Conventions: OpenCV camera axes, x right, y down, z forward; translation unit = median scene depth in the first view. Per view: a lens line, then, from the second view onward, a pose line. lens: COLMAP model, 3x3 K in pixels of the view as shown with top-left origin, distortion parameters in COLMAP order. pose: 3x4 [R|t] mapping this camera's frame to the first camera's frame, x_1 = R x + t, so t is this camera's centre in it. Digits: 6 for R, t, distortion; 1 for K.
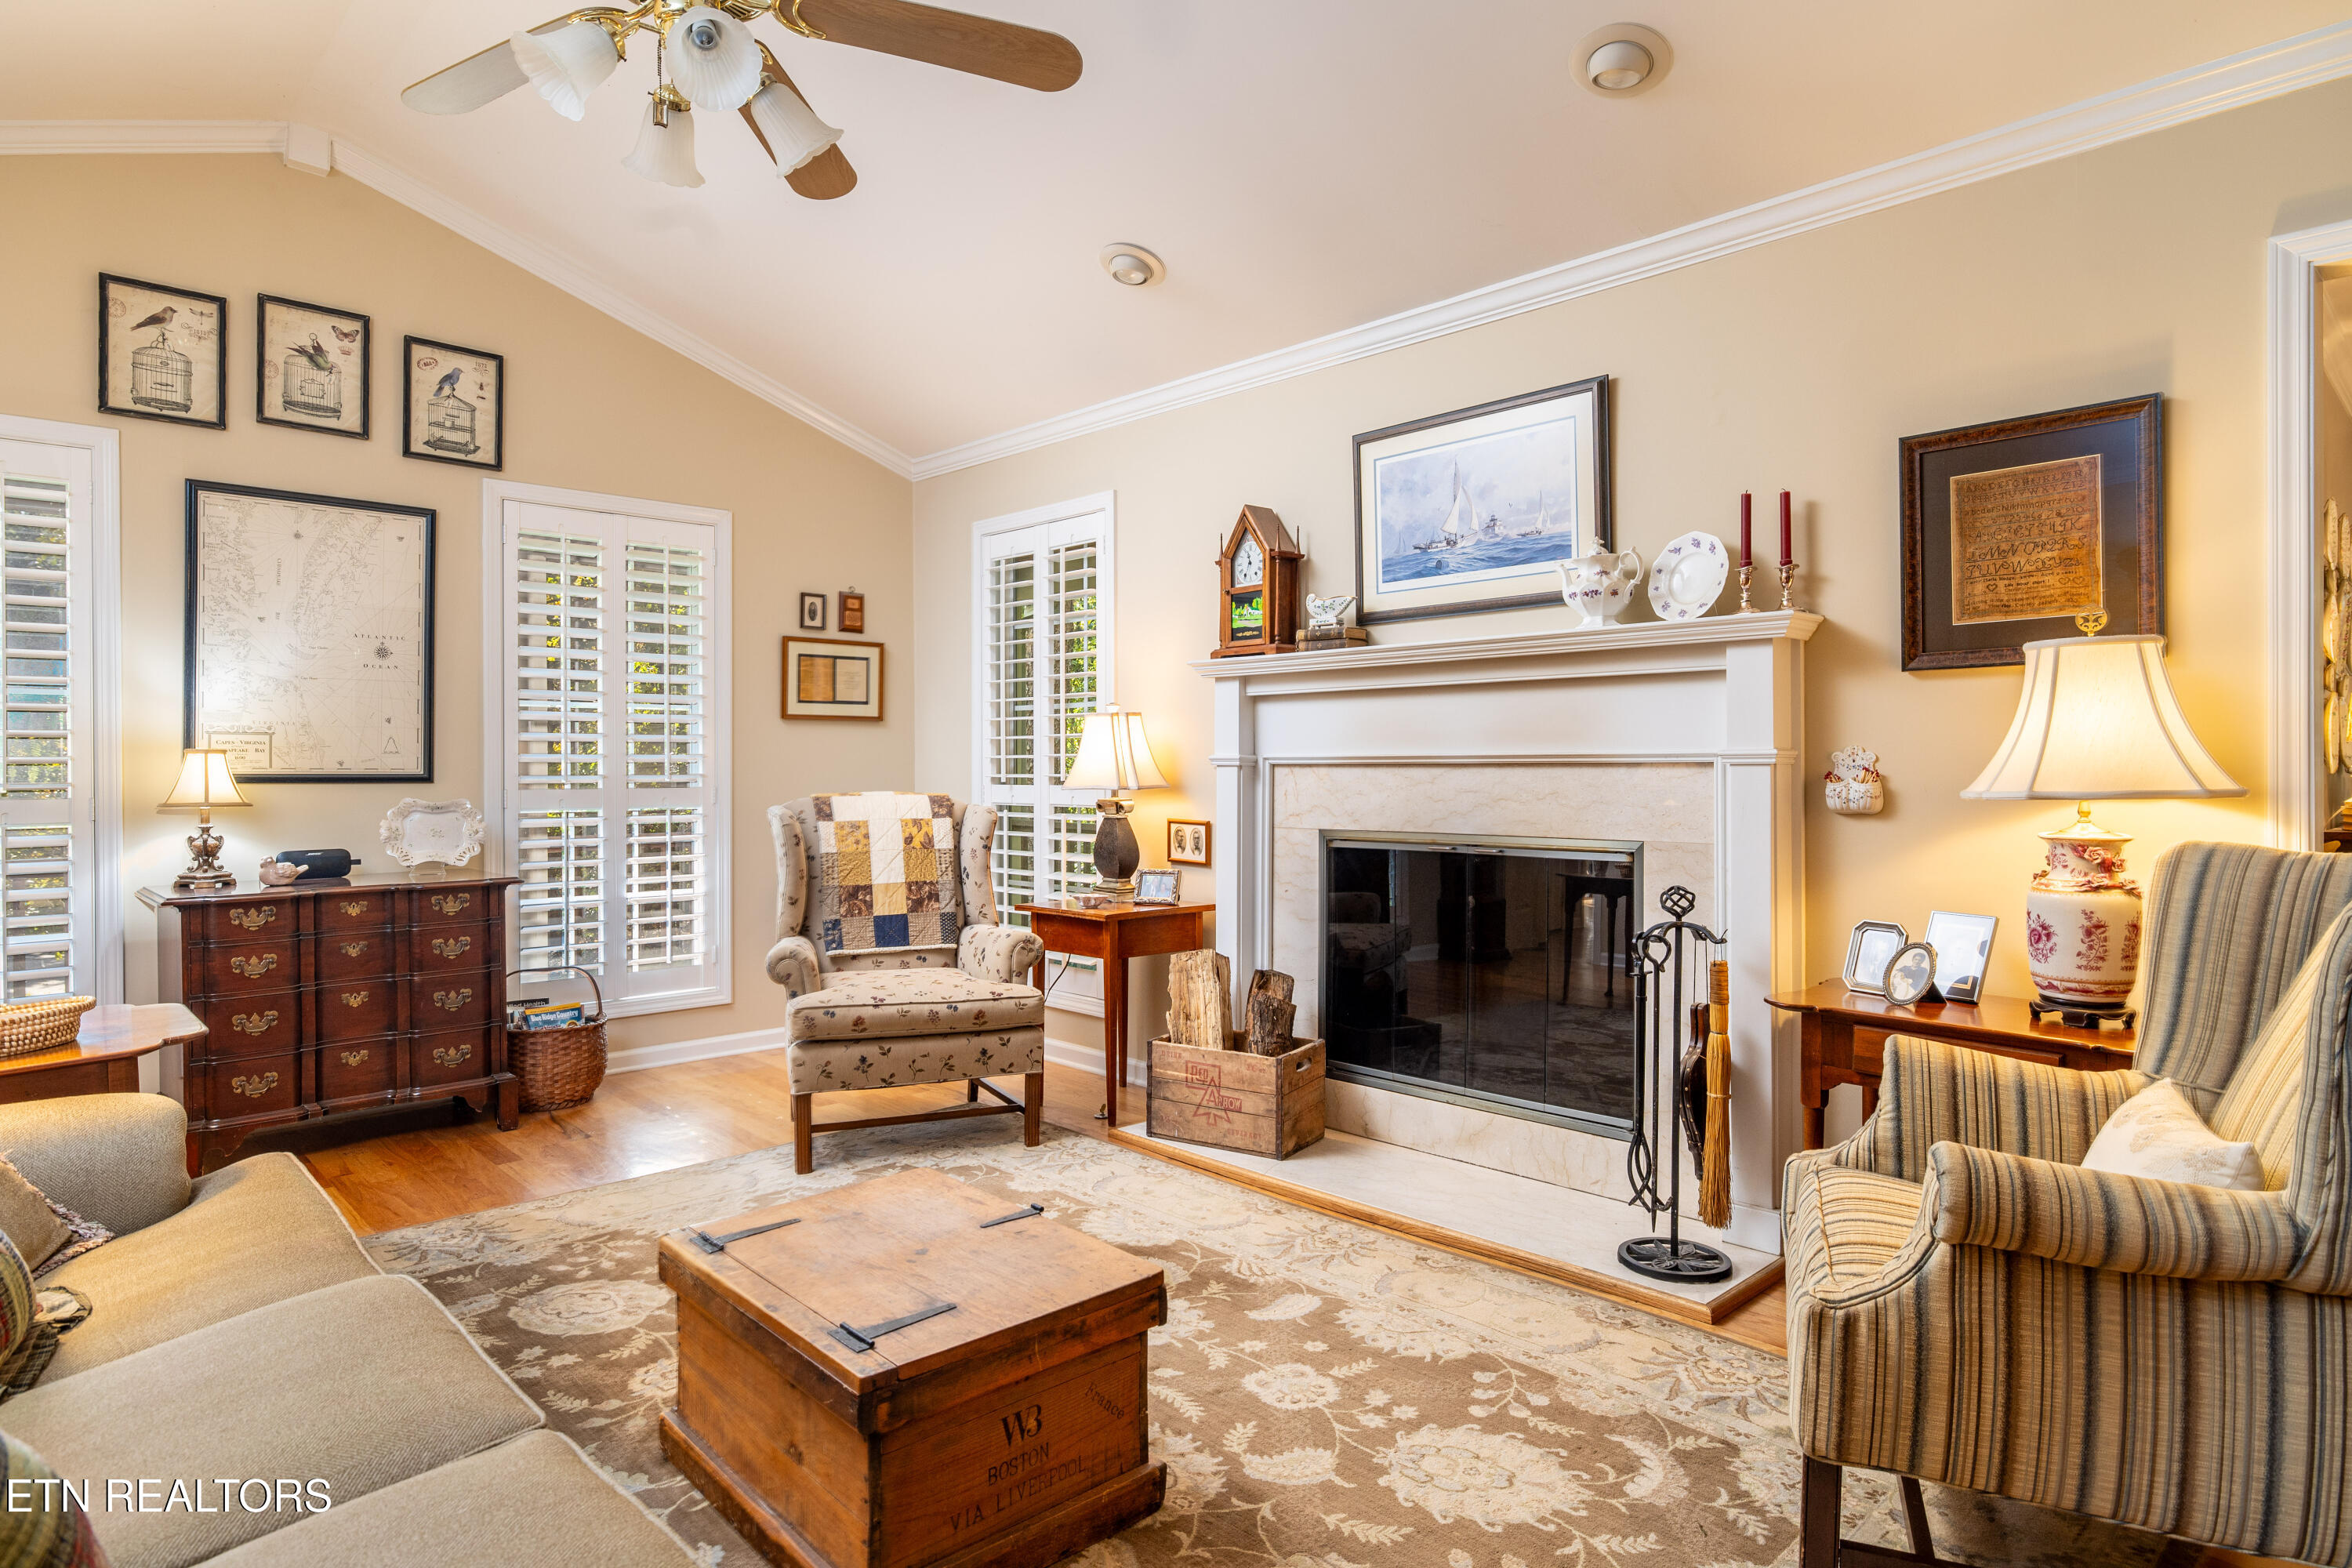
lens RADIAL K [[1317.1, 0, 1171.5], [0, 1317.1, 765.6], [0, 0, 1]] dist [-0.001237, -0.000746]
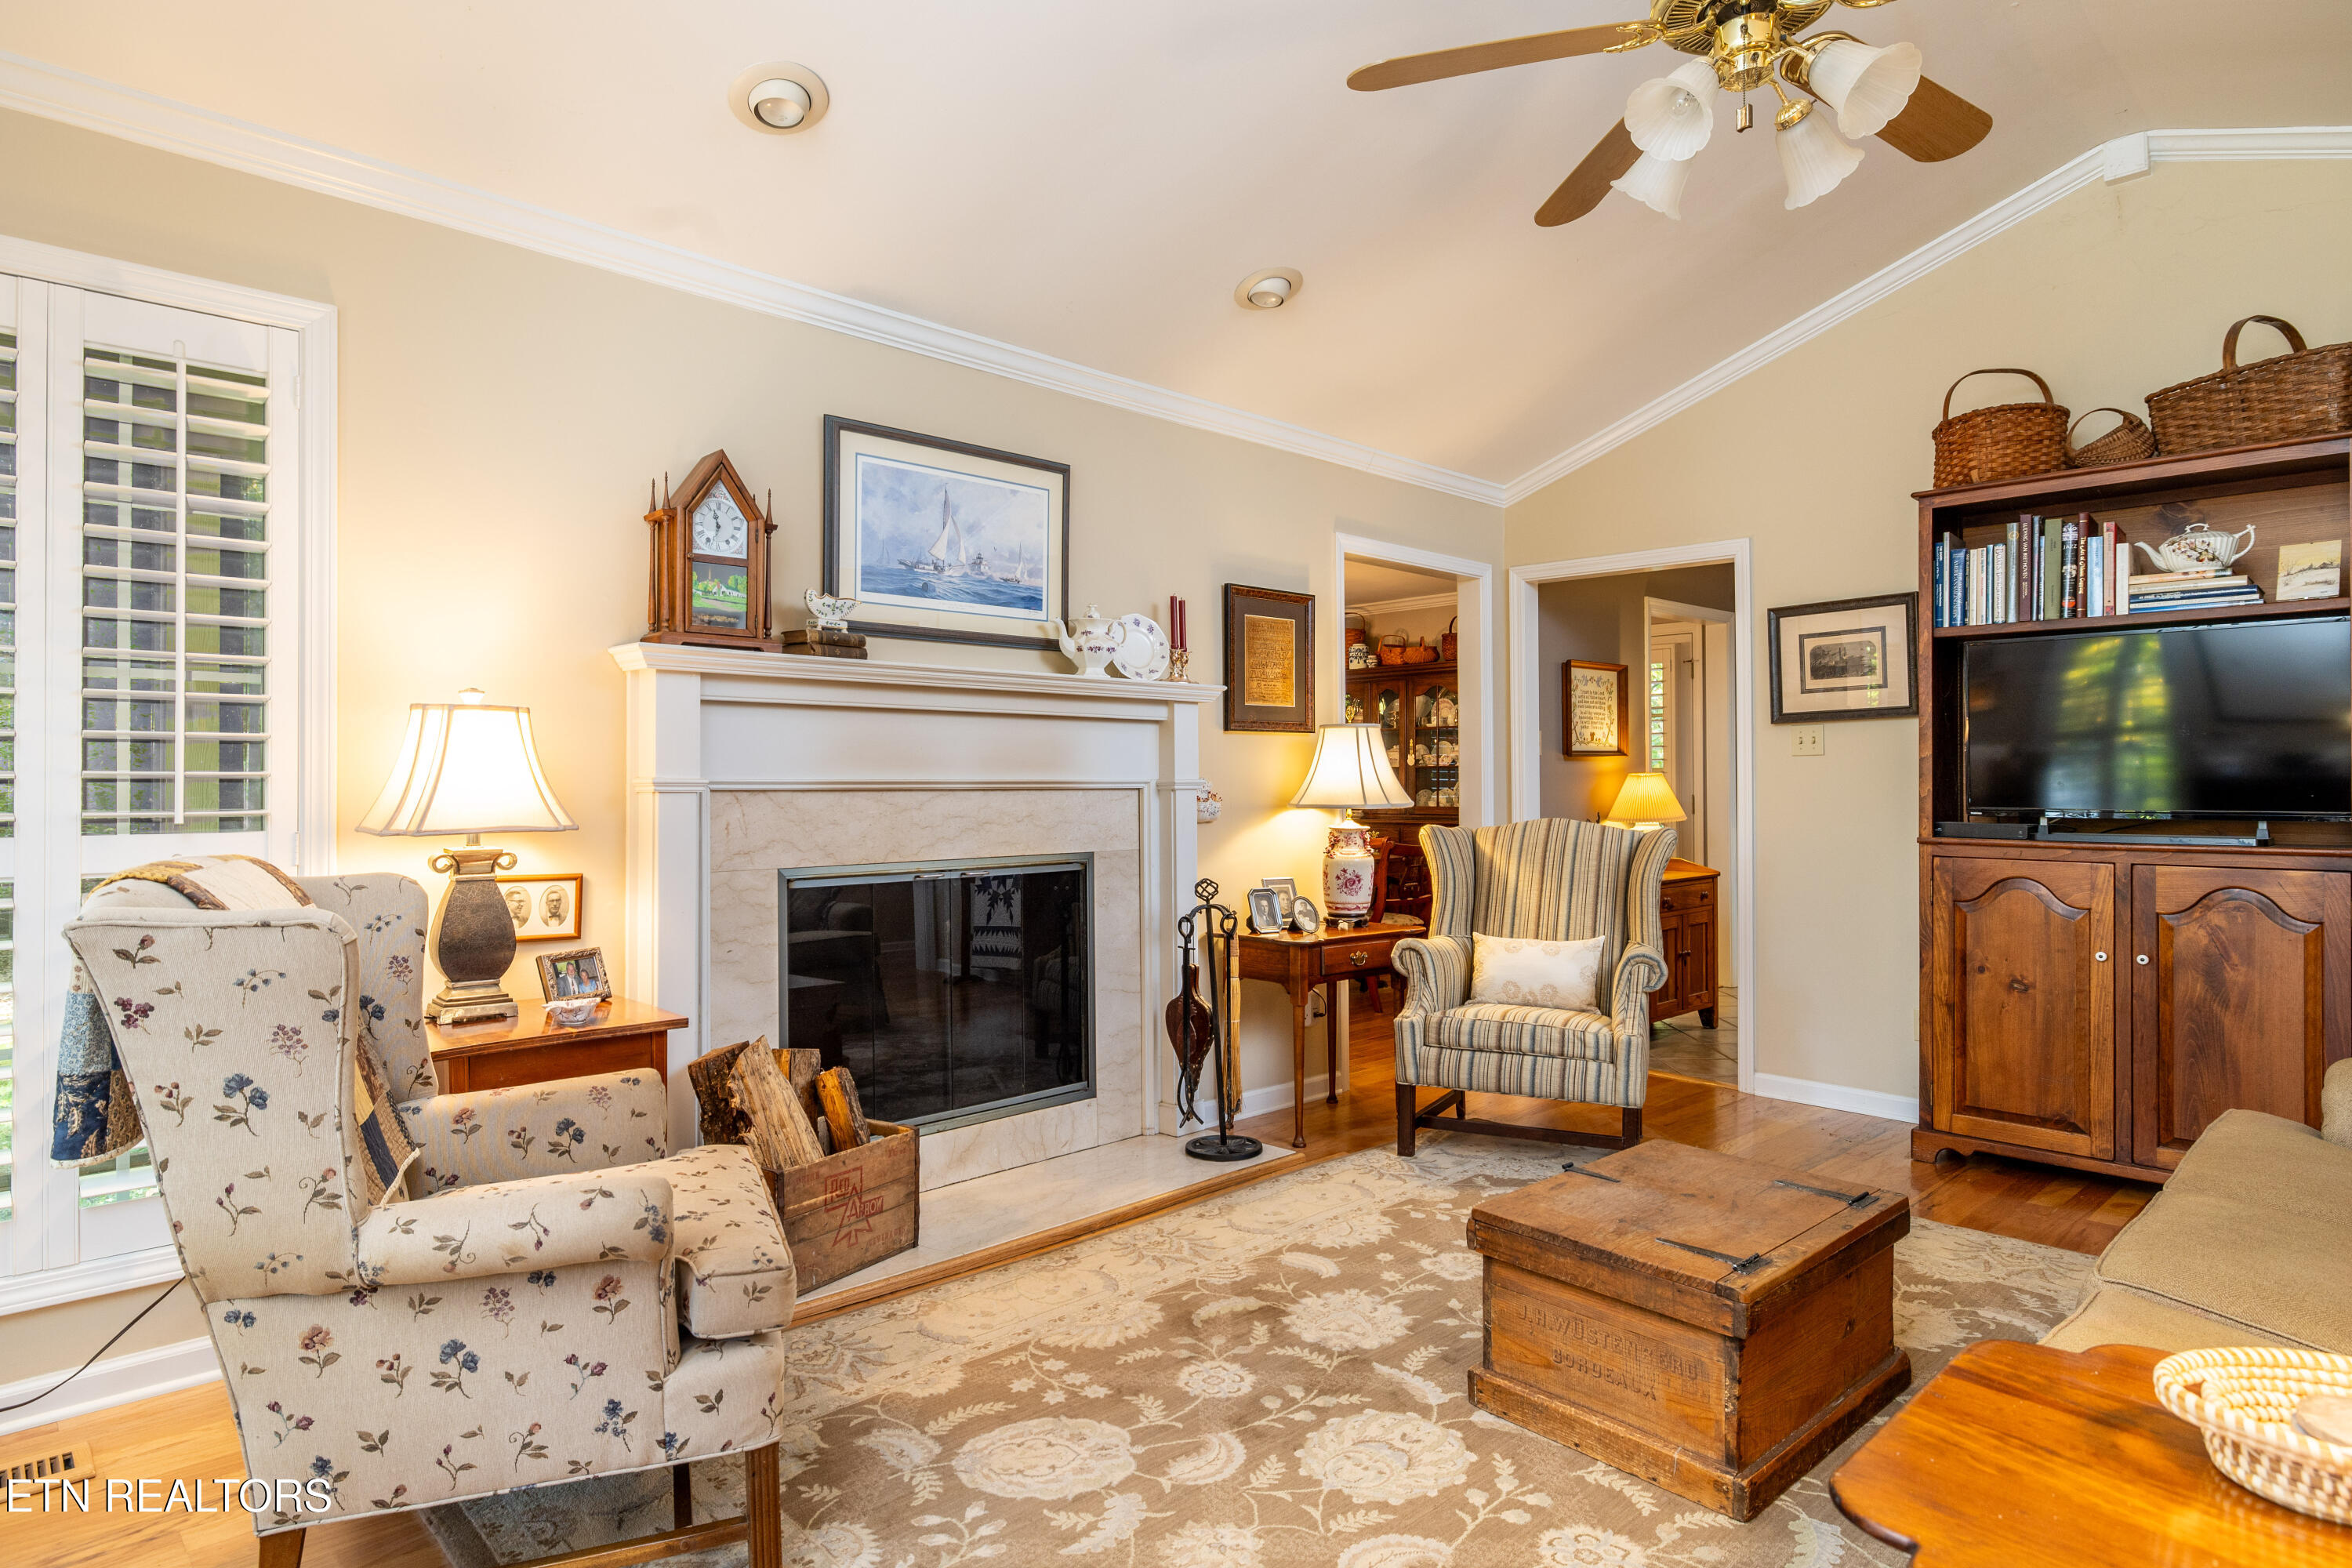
lens RADIAL K [[1287.5, 0, 1181.1], [0, 1287.5, 777.2], [0, 0, 1]] dist [0.000219, -0.000196]
pose [[0.000295, 0.012576, 0.999921, -0.708747], [0.004843, 0.999909, -0.012577, 0.002224], [-0.999988, 0.004847, 0.000234, 0.759648]]
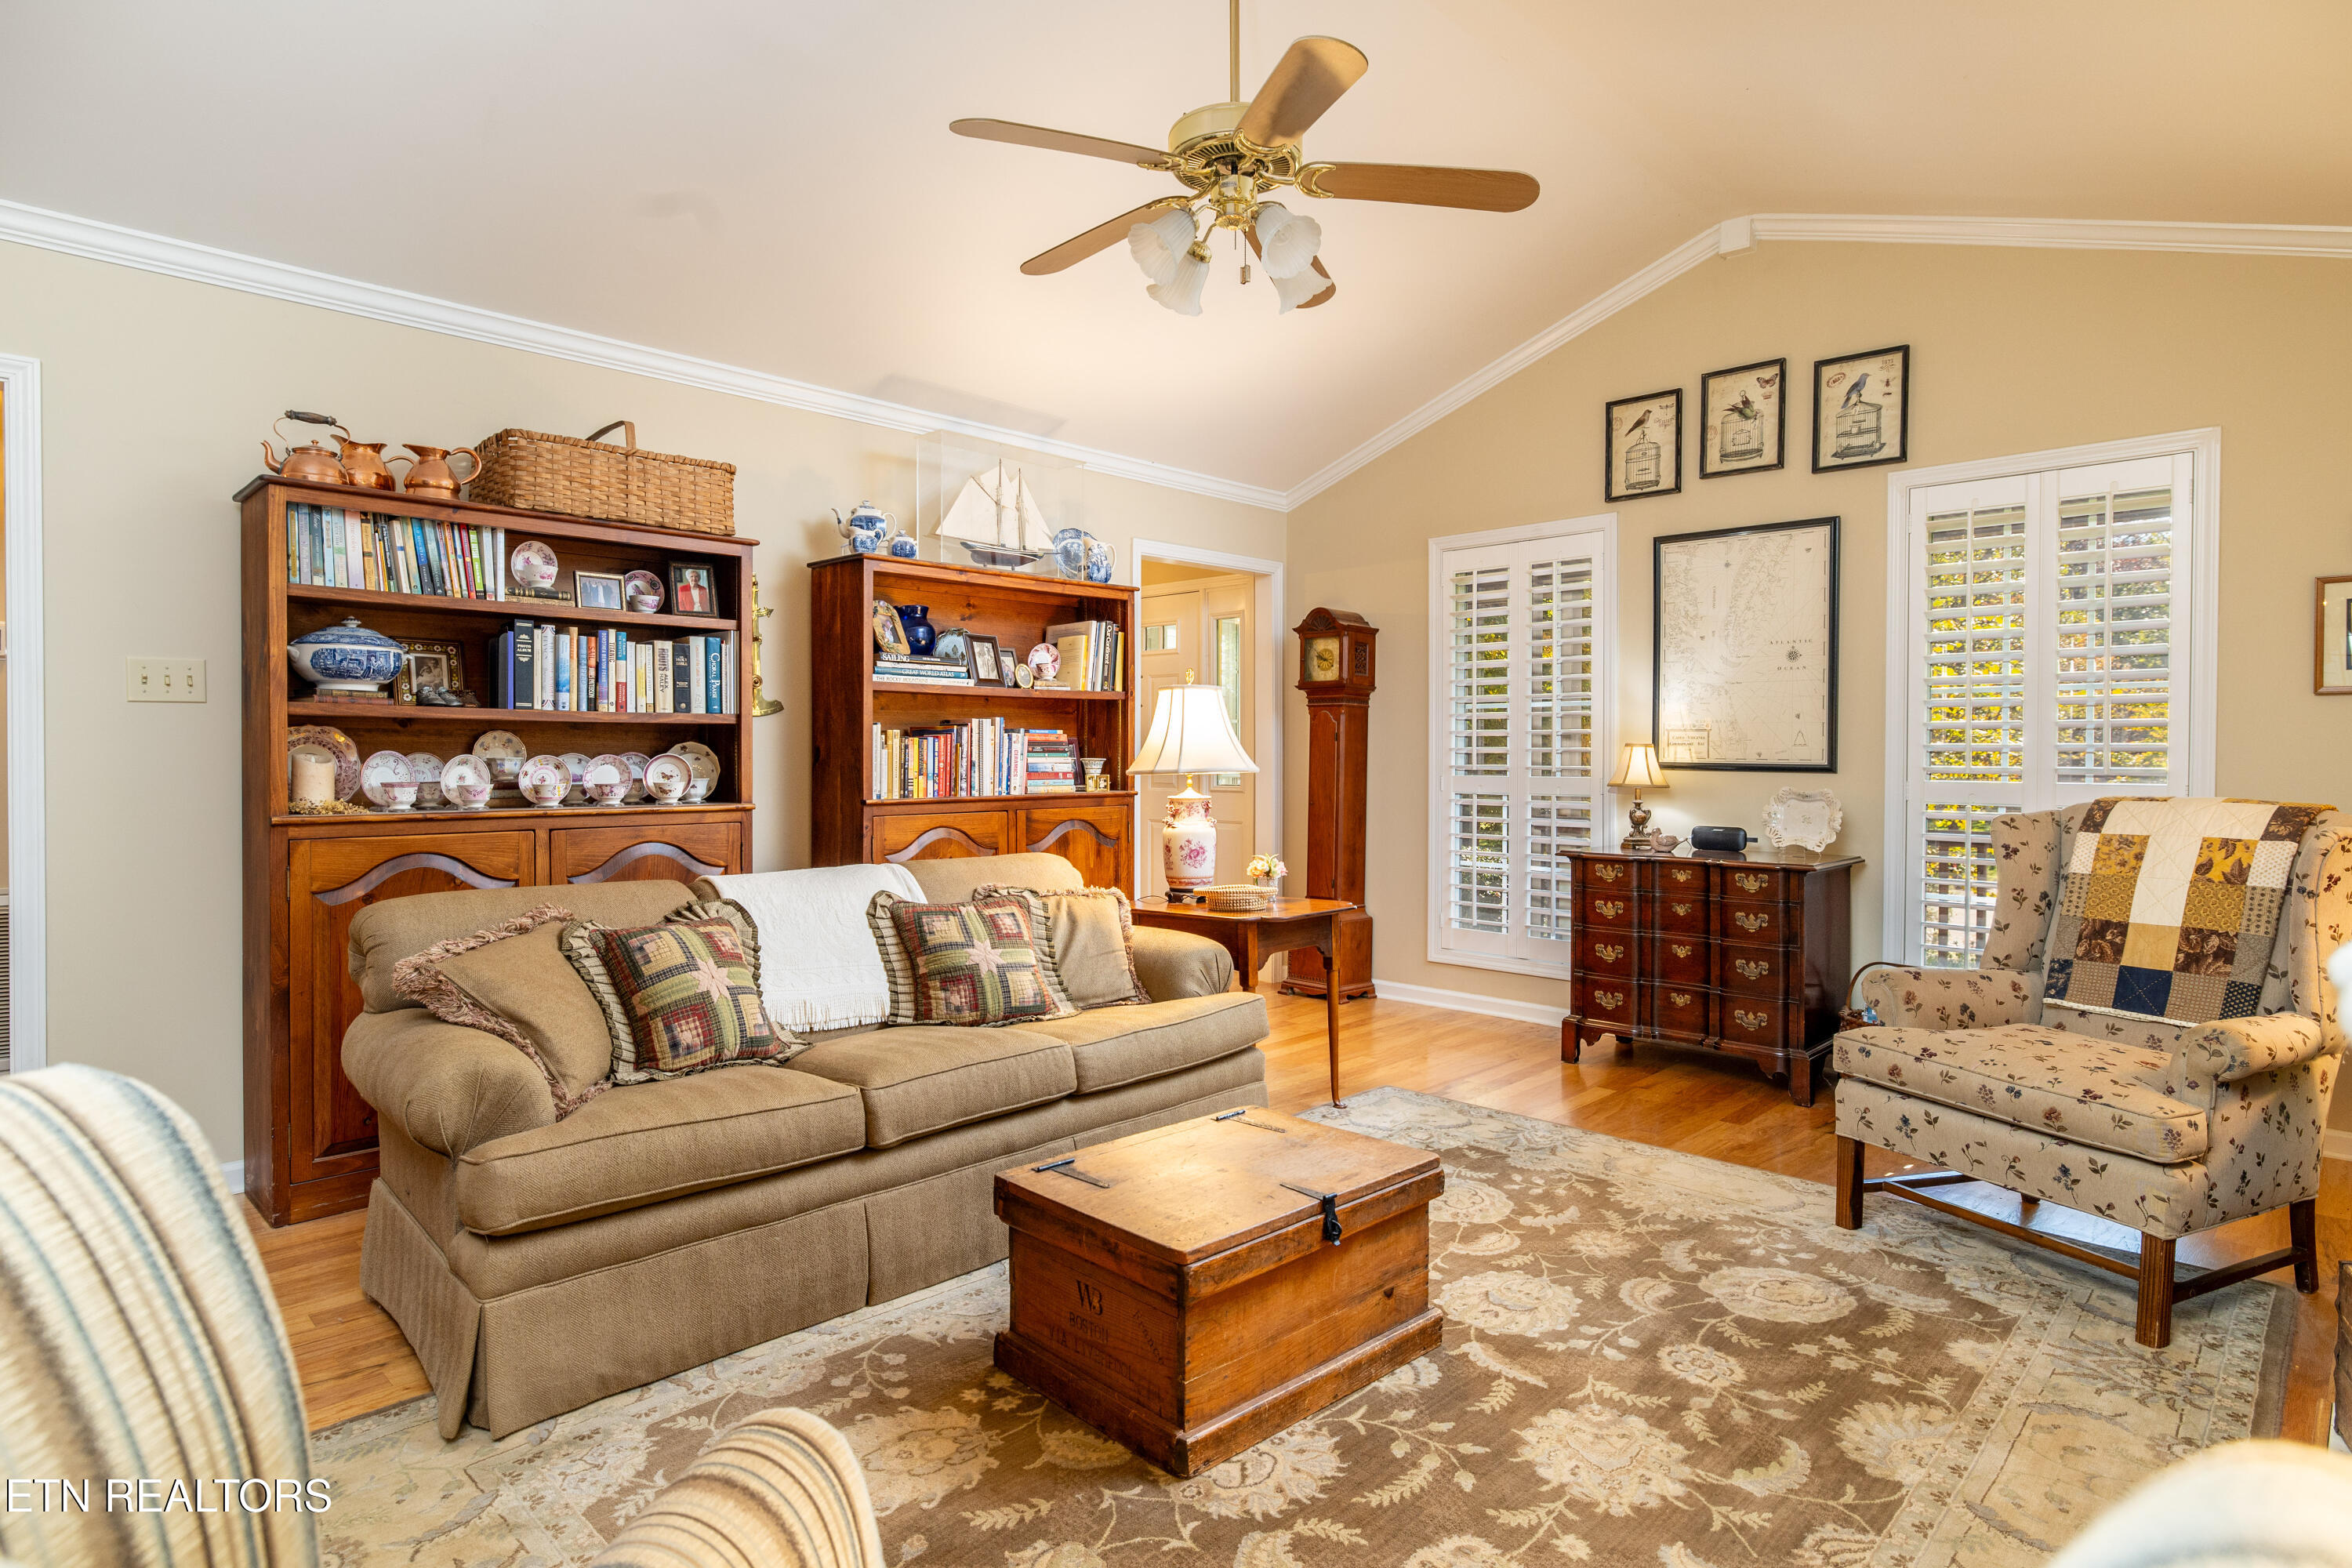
lens RADIAL K [[1252.6, 0, 1178.1], [0, 1252.6, 763.4], [0, 0, 1]] dist [-0.001997, 0.000536]
pose [[0.025053, 0.010201, -0.999634, 0.481036], [-0.005505, 0.999934, 0.010066, -0.002222], [0.999671, 0.005251, 0.025108, 0.485791]]
